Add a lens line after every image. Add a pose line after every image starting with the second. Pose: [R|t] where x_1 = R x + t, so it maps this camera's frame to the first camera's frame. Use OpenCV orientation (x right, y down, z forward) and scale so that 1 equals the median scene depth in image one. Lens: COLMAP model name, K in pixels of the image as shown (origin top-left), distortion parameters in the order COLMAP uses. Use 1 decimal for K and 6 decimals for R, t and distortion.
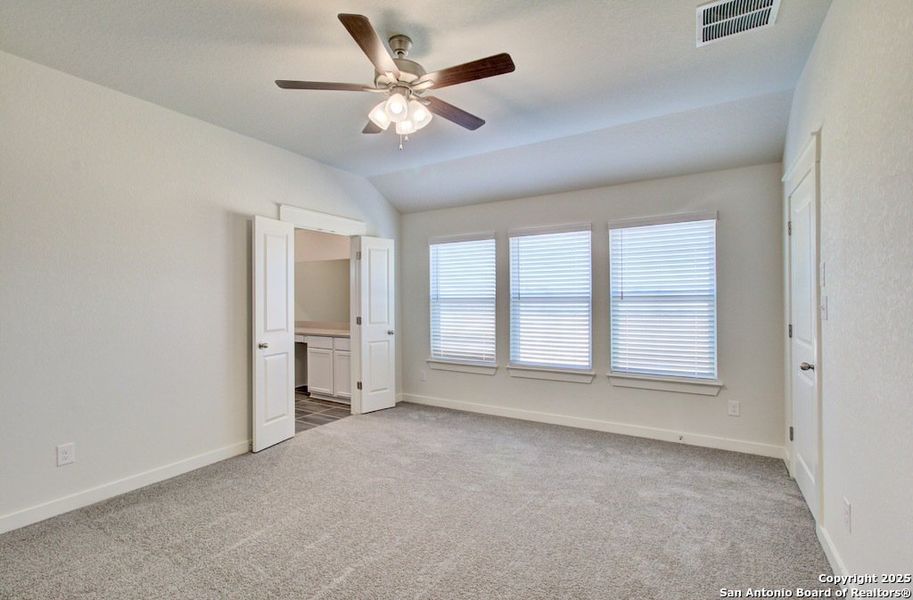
lens RADIAL K [[404.5, 0, 475.0], [0, 404.5, 303.0], [0, 0, 1]] dist [-0.013844, 0.001571]
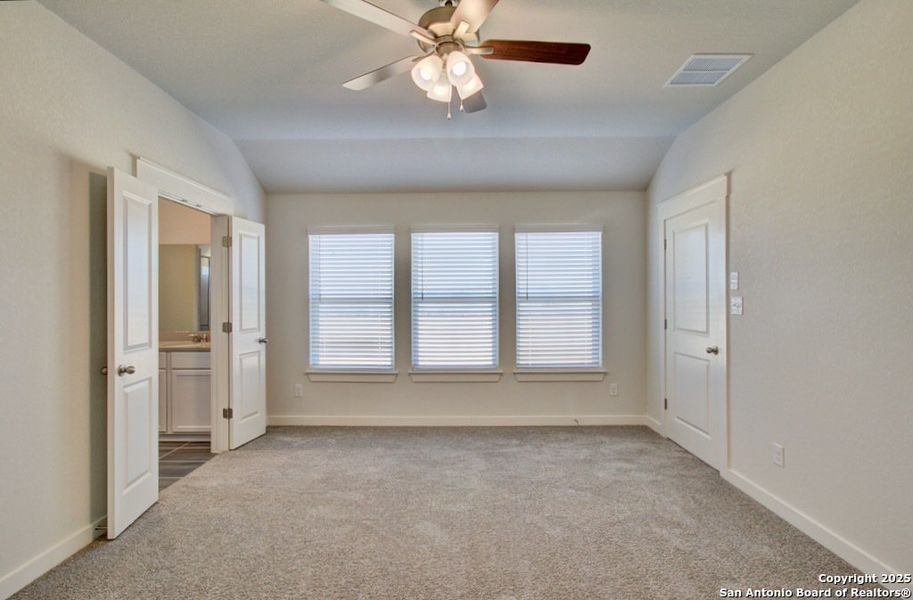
lens RADIAL K [[404.5, 0, 460.4], [0, 404.5, 305.2], [0, 0, 1]] dist [-0.013844, 0.001571]
pose [[0.872362, -0.006081, 0.488822, -0.337694], [0.004826, 0.999981, 0.003827, 0.001007], [-0.488836, -0.000980, 0.872375, 0.160469]]
